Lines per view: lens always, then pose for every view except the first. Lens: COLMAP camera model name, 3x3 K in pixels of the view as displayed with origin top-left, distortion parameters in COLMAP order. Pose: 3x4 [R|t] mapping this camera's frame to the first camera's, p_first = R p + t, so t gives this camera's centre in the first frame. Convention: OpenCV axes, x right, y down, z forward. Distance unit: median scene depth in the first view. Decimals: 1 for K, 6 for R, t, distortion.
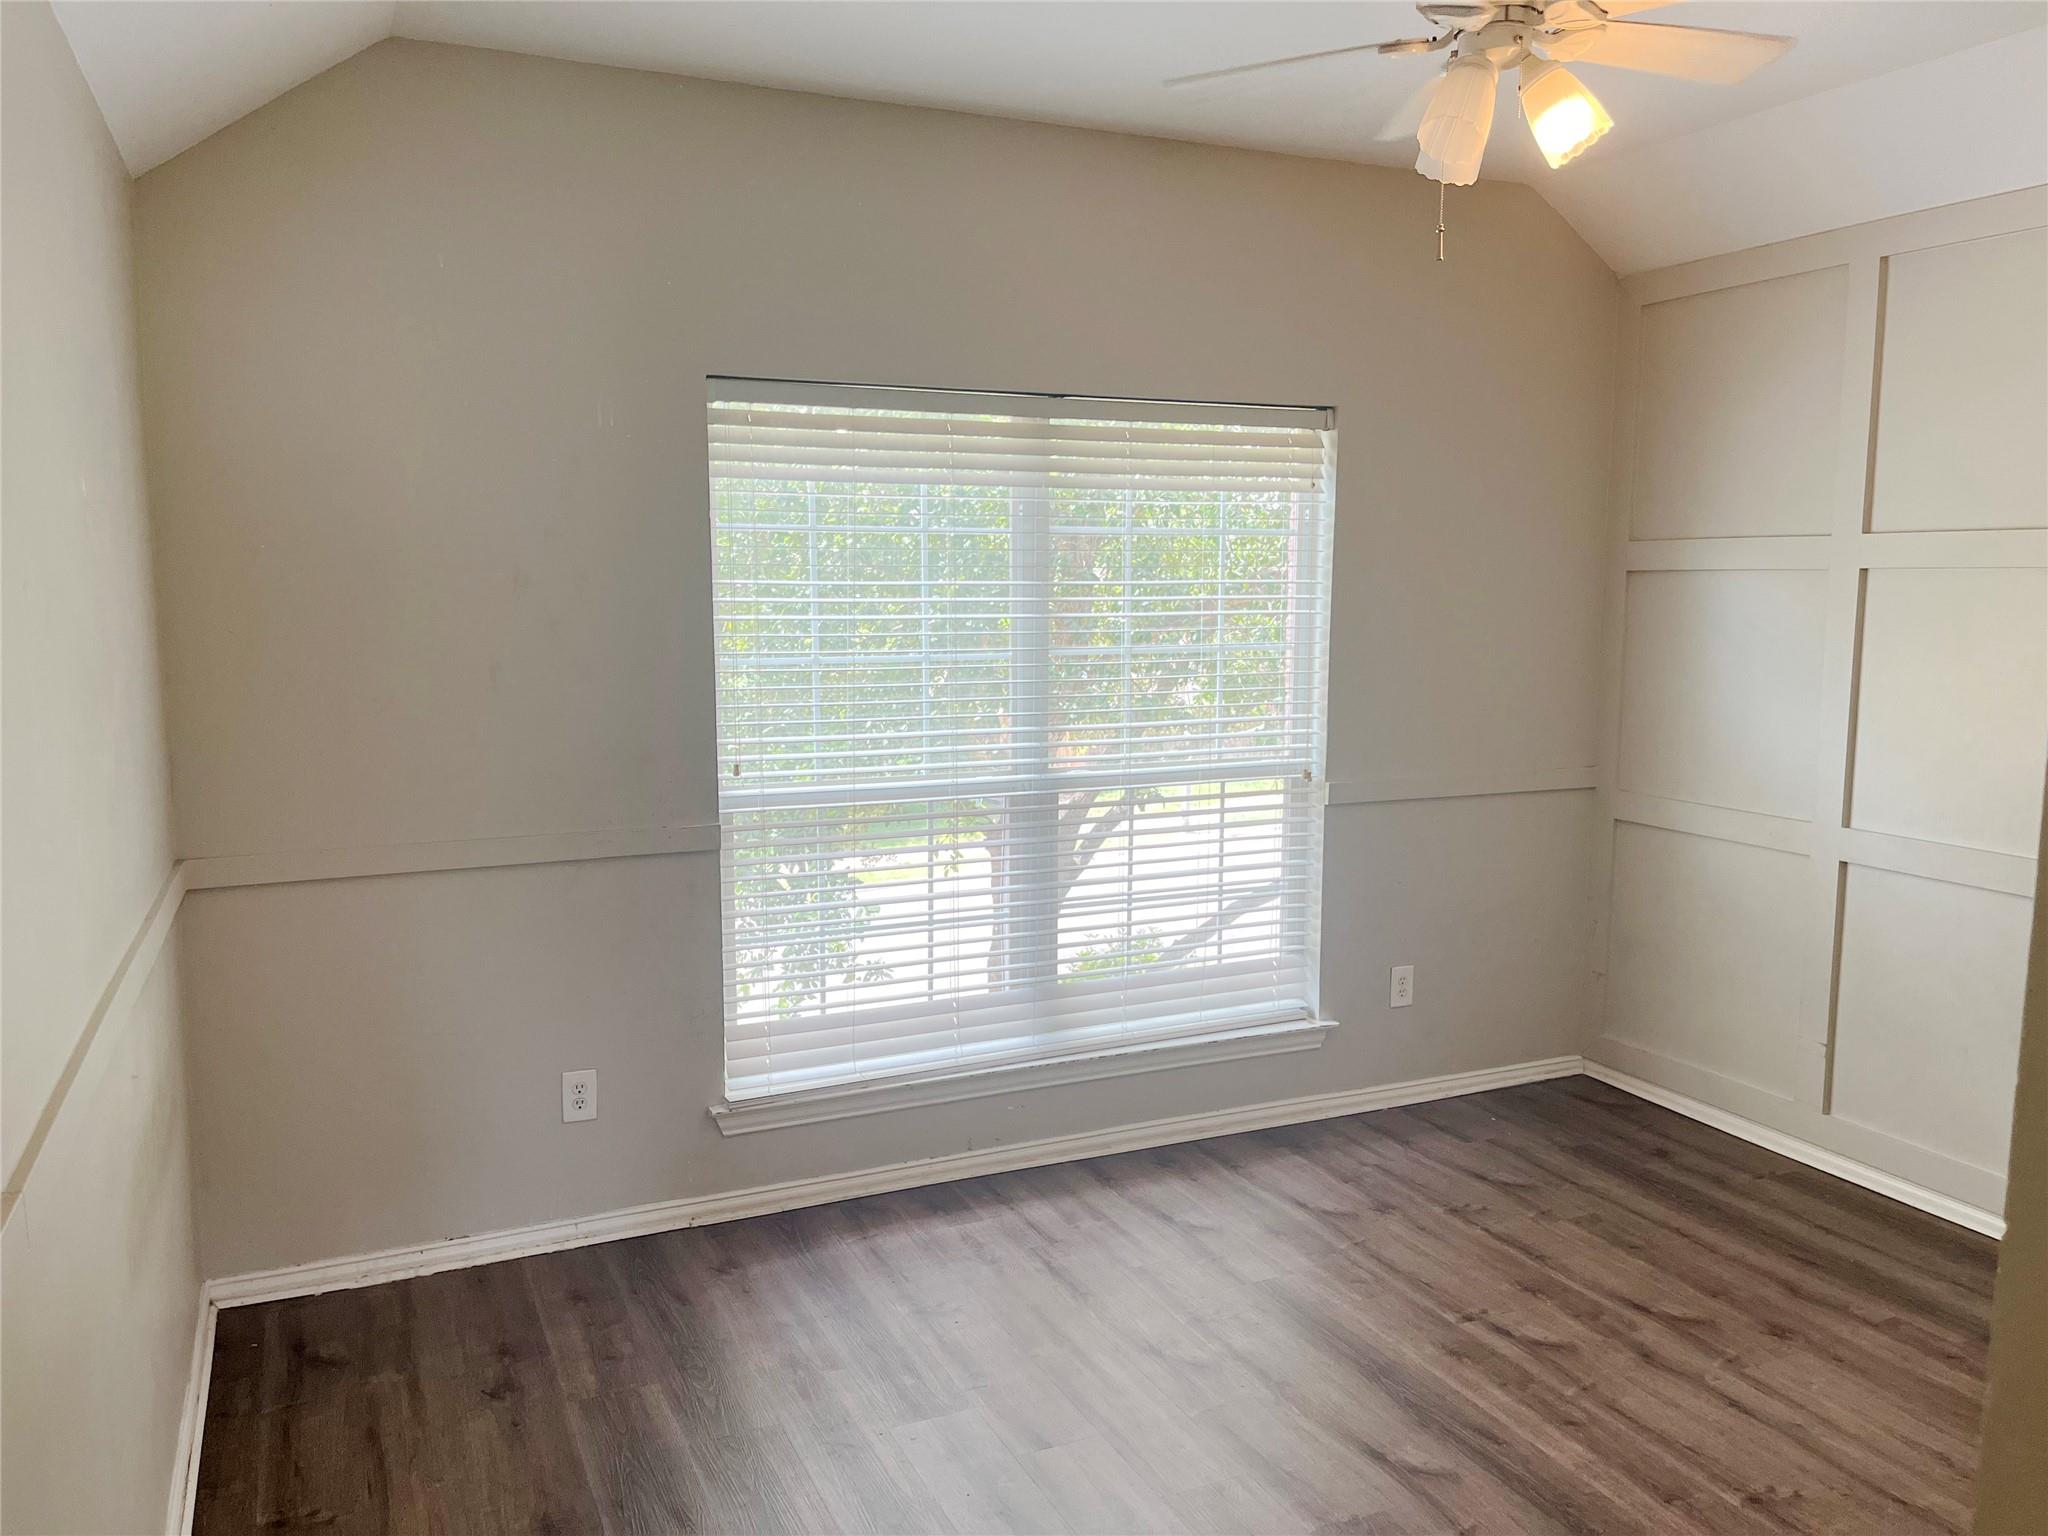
lens RADIAL K [[1560.2, 0, 1032.5], [0, 1560.2, 776.2], [0, 0, 1]] dist [0.020880, -0.003820]
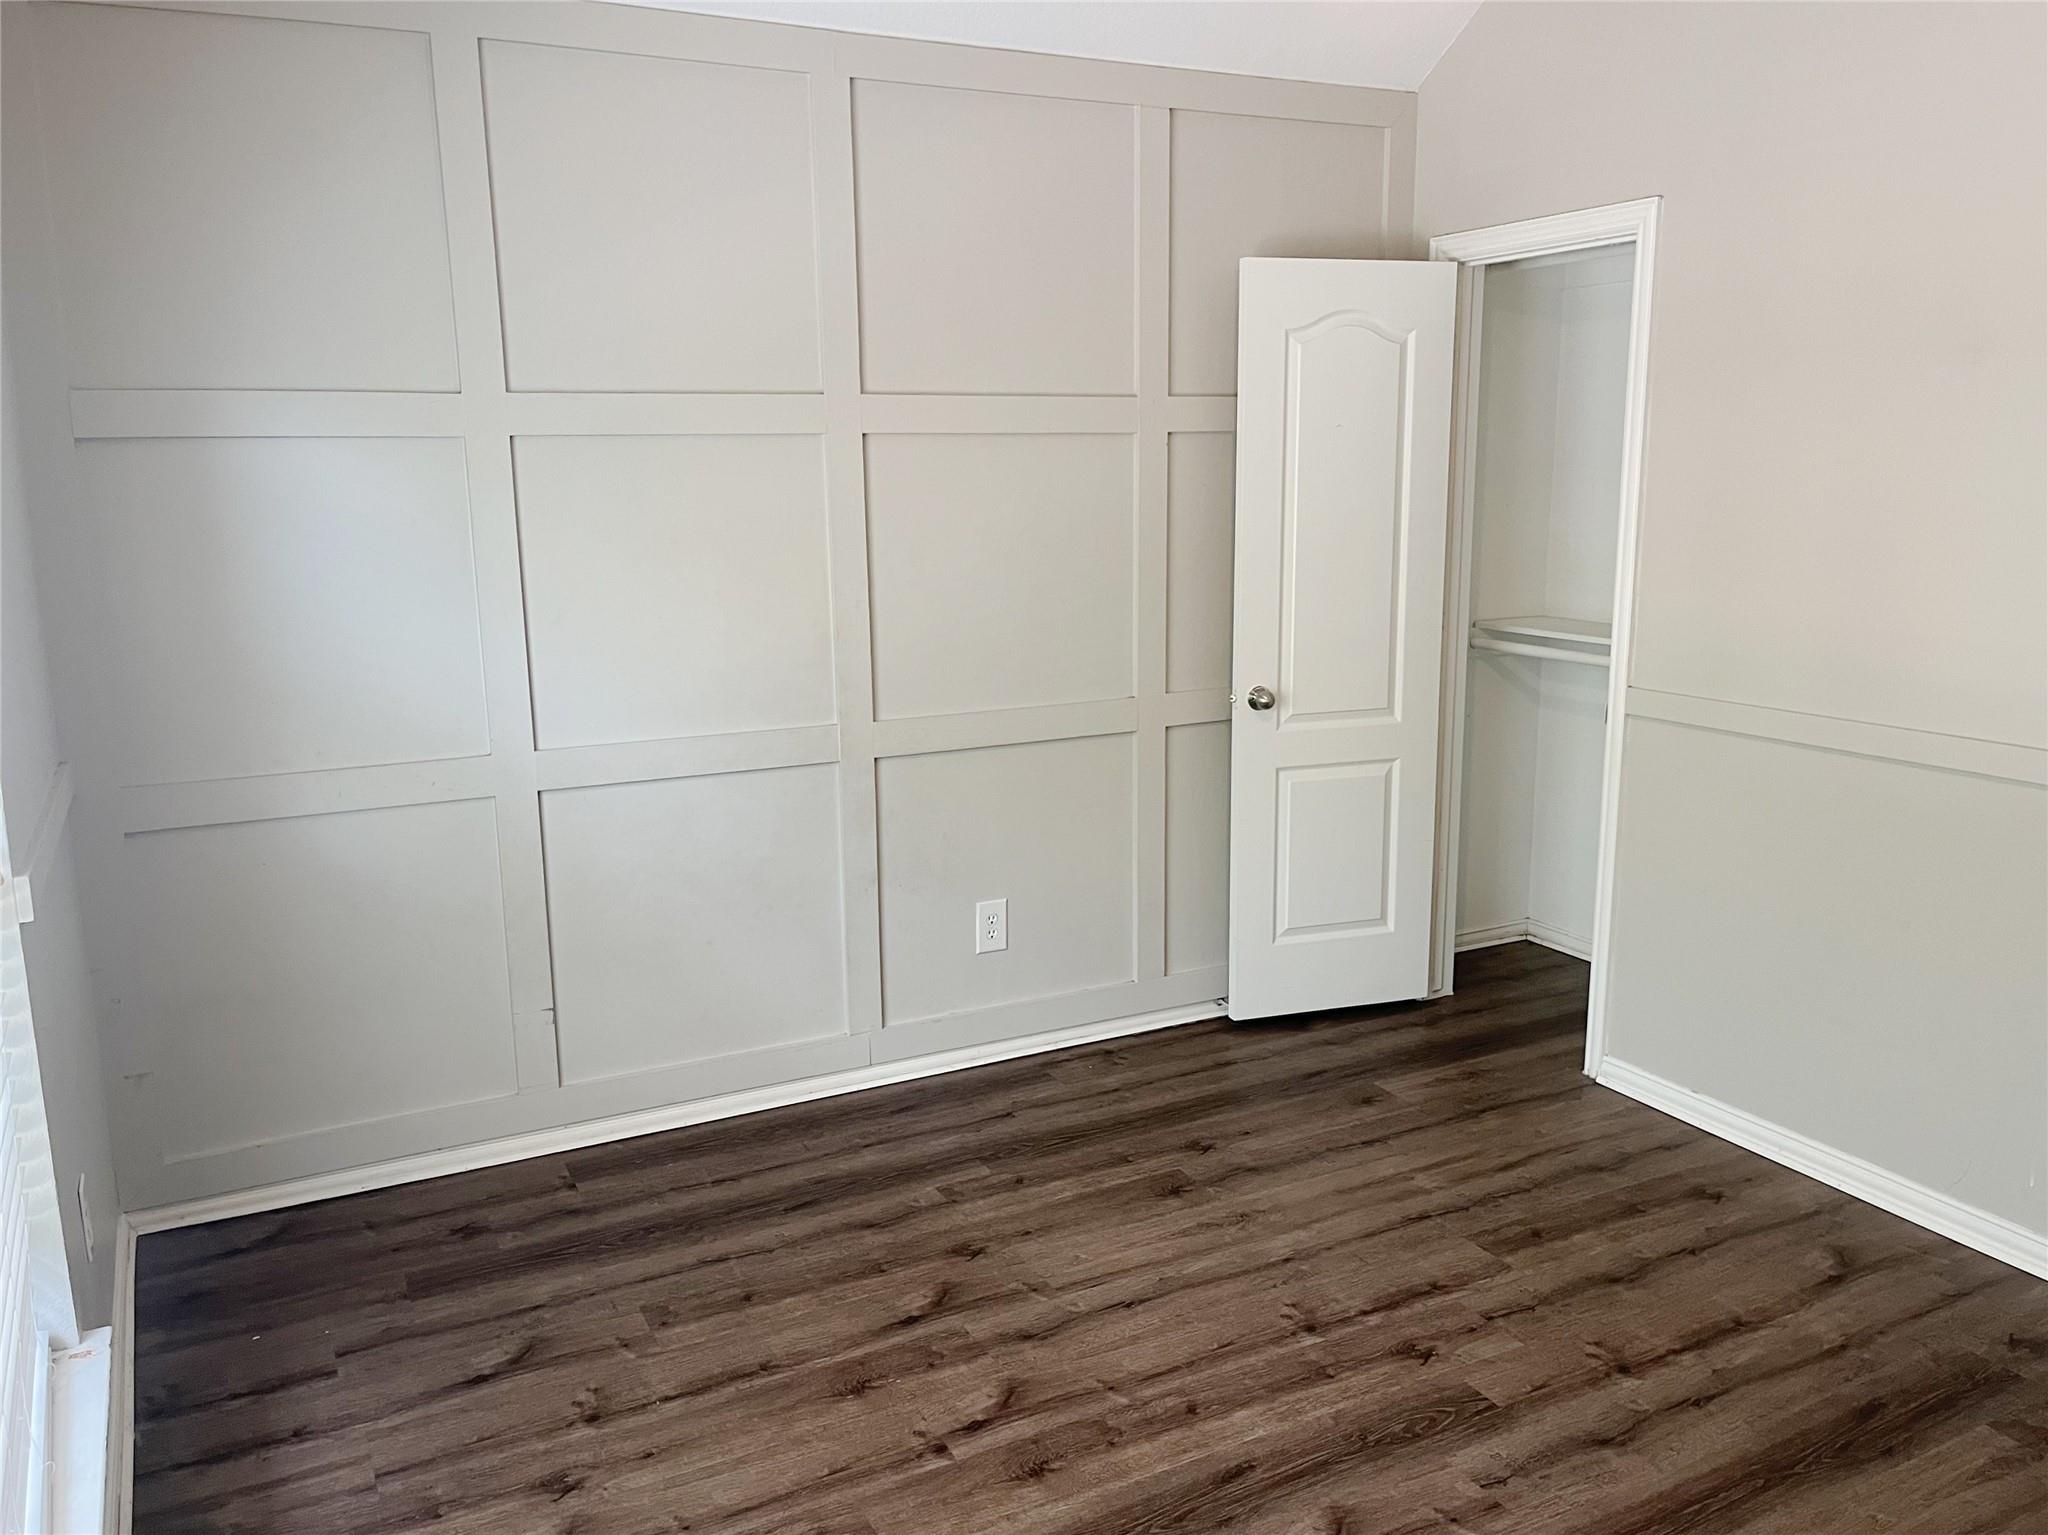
lens RADIAL K [[1560.2, 0, 1032.5], [0, 1560.2, 775.7], [0, 0, 1]] dist [0.020880, -0.003820]
pose [[-0.047050, -0.189017, 0.980846, -0.349991], [0.141204, 0.970815, 0.193857, -0.087705], [-0.988862, 0.147620, -0.018987, 0.844815]]
